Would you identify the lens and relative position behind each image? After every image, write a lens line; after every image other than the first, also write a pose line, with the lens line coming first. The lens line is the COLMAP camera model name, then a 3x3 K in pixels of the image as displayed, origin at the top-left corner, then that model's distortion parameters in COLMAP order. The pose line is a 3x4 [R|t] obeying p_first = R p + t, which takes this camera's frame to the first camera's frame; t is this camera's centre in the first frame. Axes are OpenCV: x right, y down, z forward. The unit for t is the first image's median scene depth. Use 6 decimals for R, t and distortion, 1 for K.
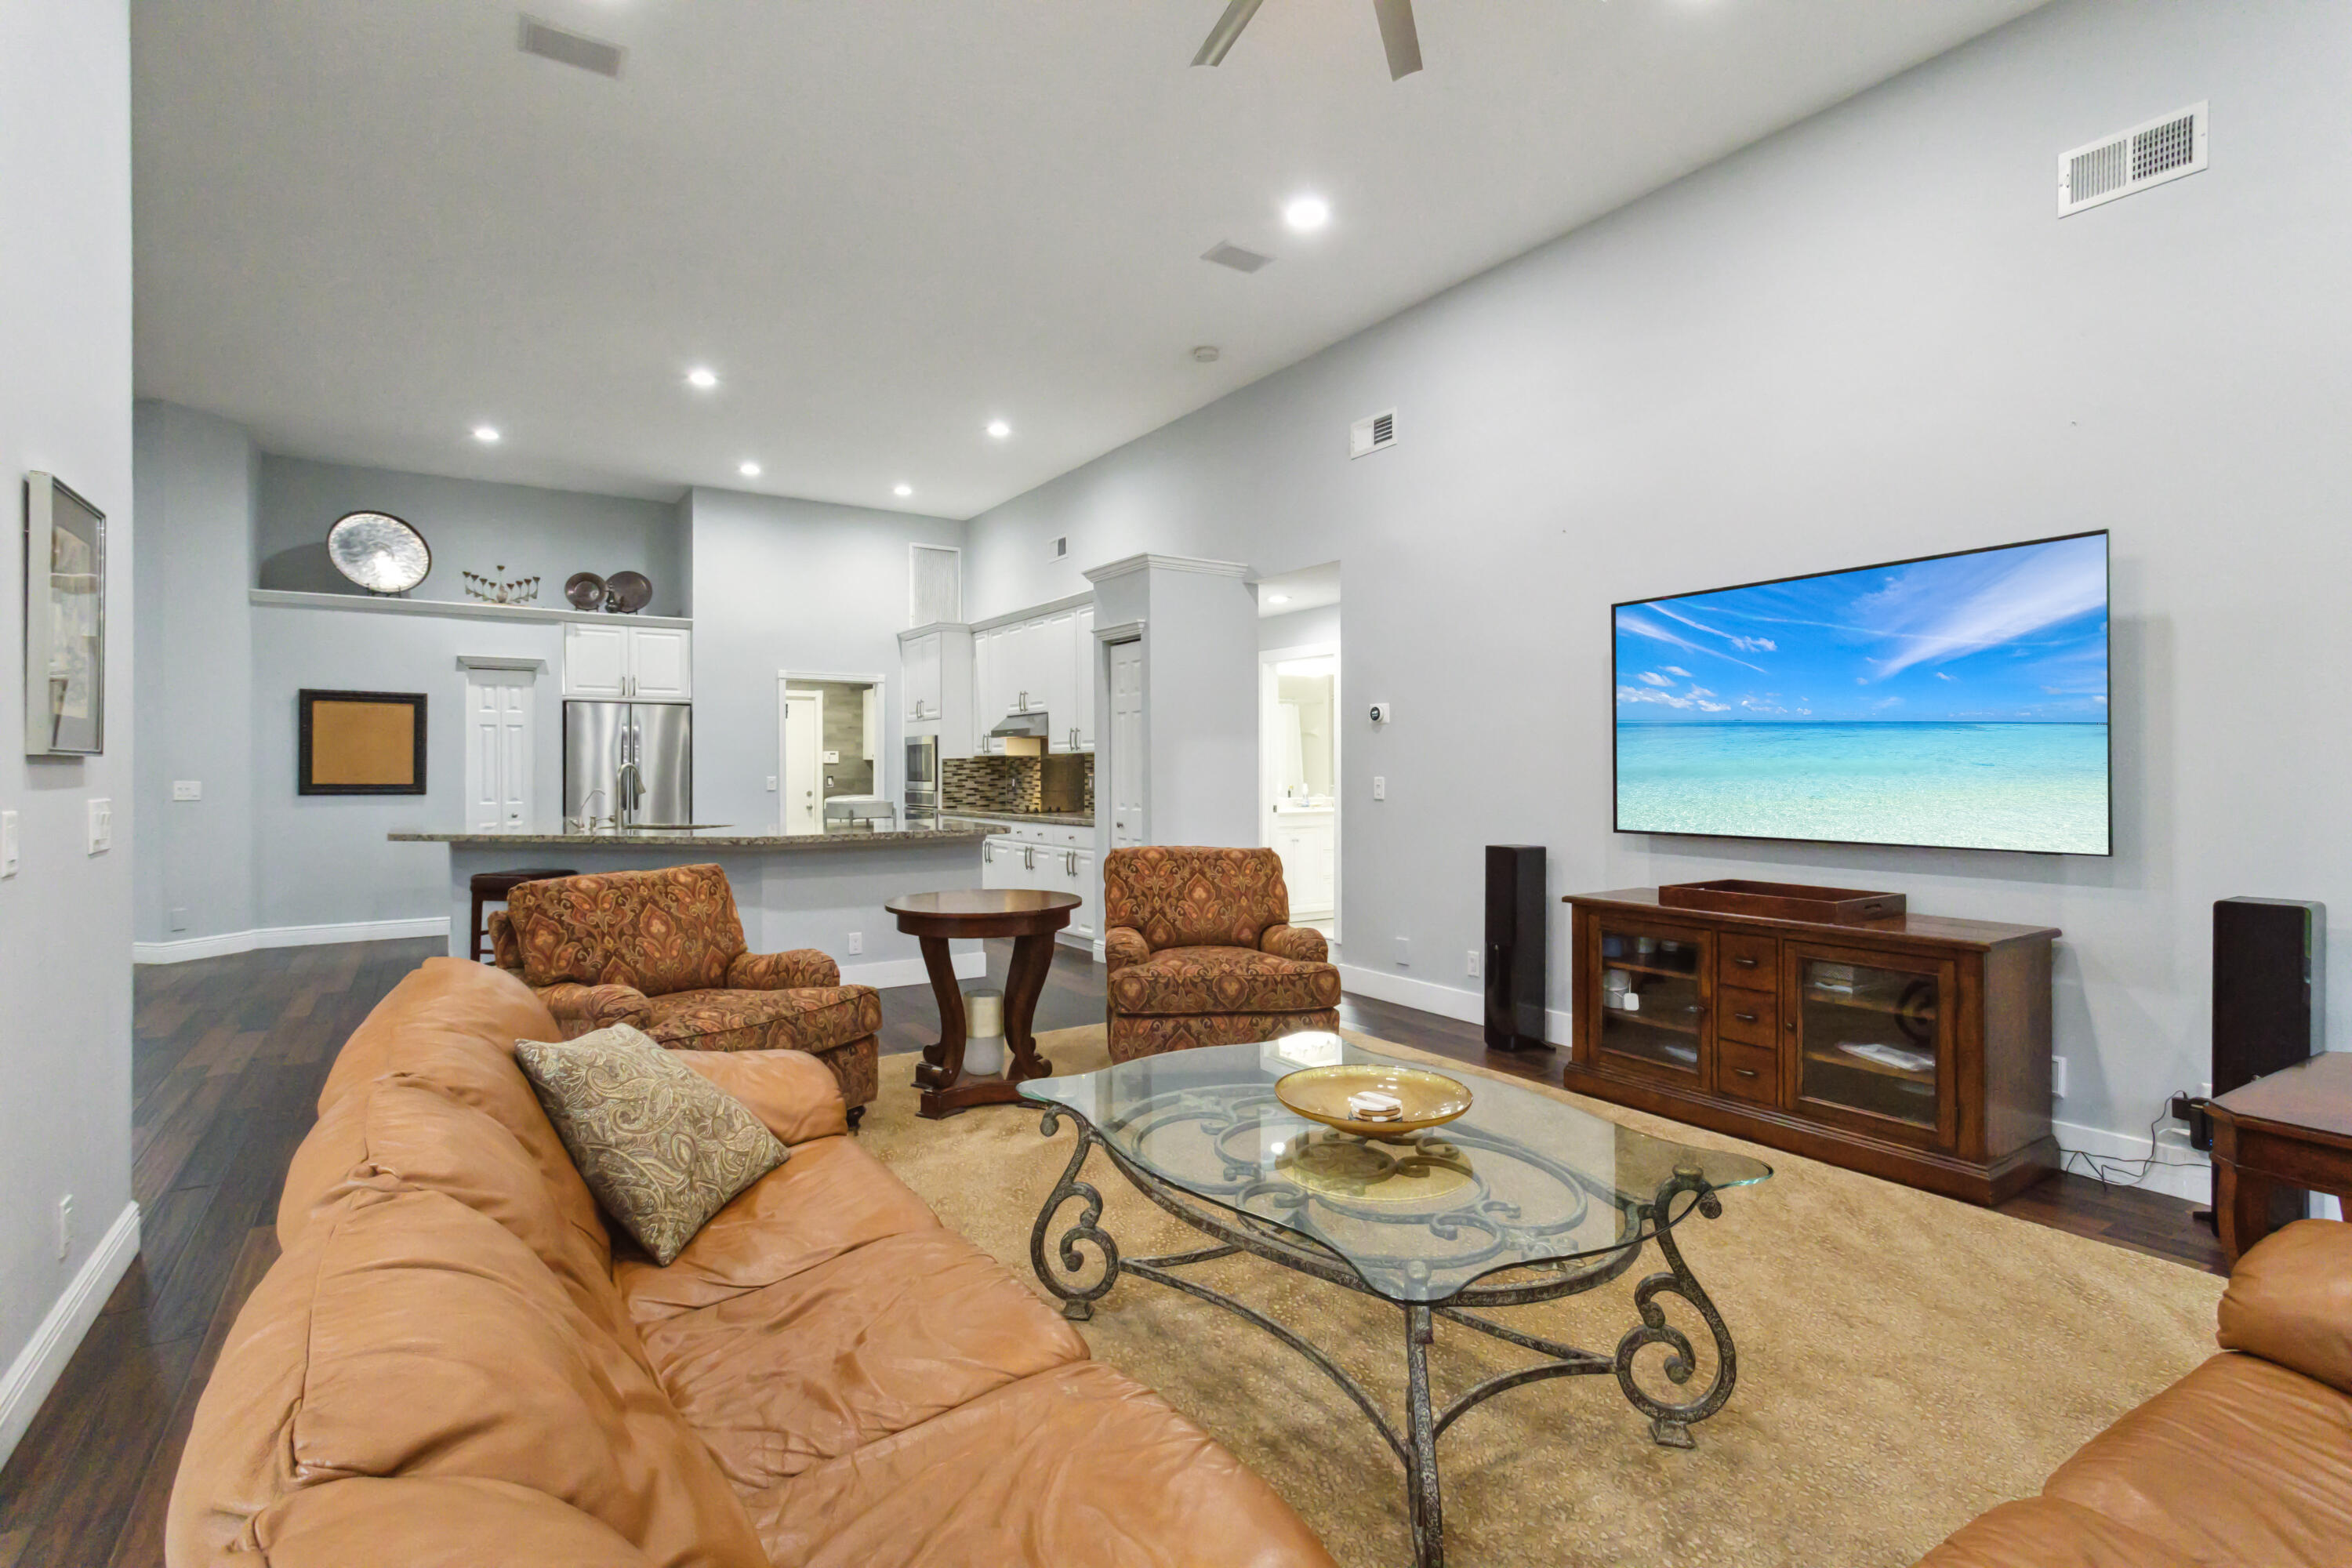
lens RADIAL K [[1107.6, 0, 1185.5], [0, 1107.6, 780.2], [0, 0, 1]] dist [-0.020052, 0.000454]
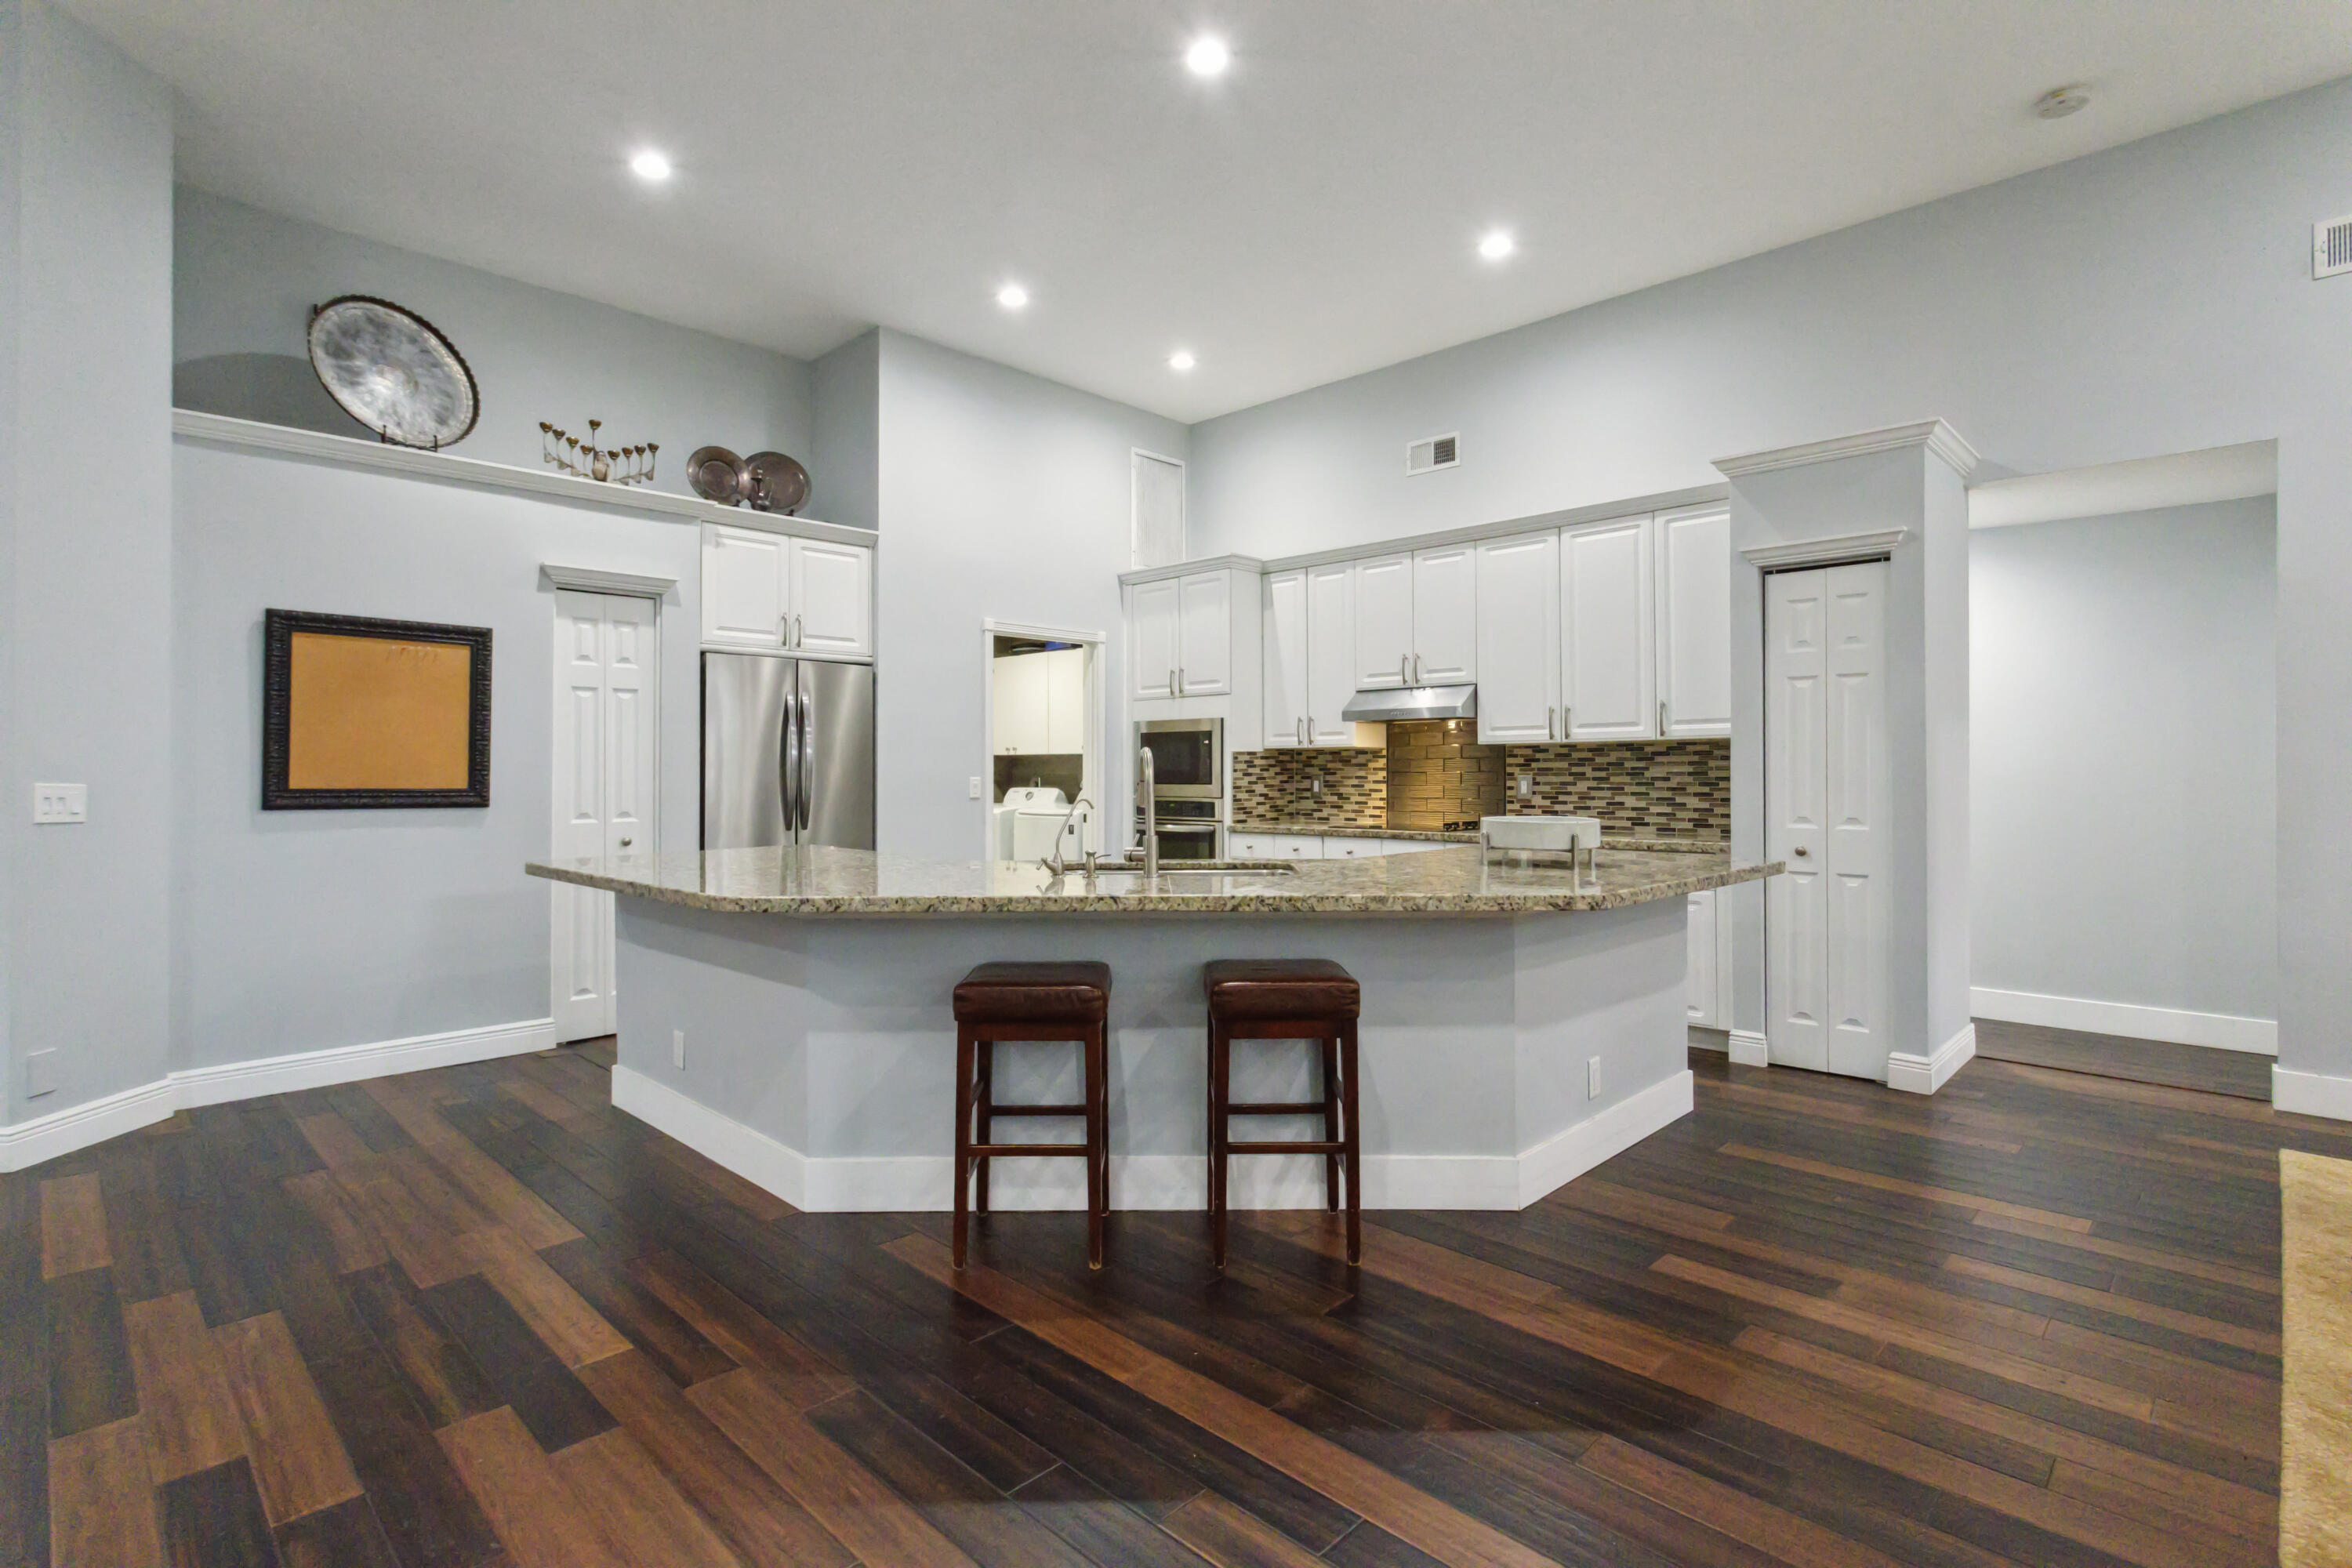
lens RADIAL K [[1149.6, 0, 1190.8], [0, 1149.6, 775.0], [0, 0, 1]] dist [-0.000338, -0.001359]
pose [[0.981484, 0.001818, 0.191534, -0.431174], [-0.000267, 0.999967, -0.008123, 0.001163], [-0.191543, 0.007922, 0.981452, 0.335259]]
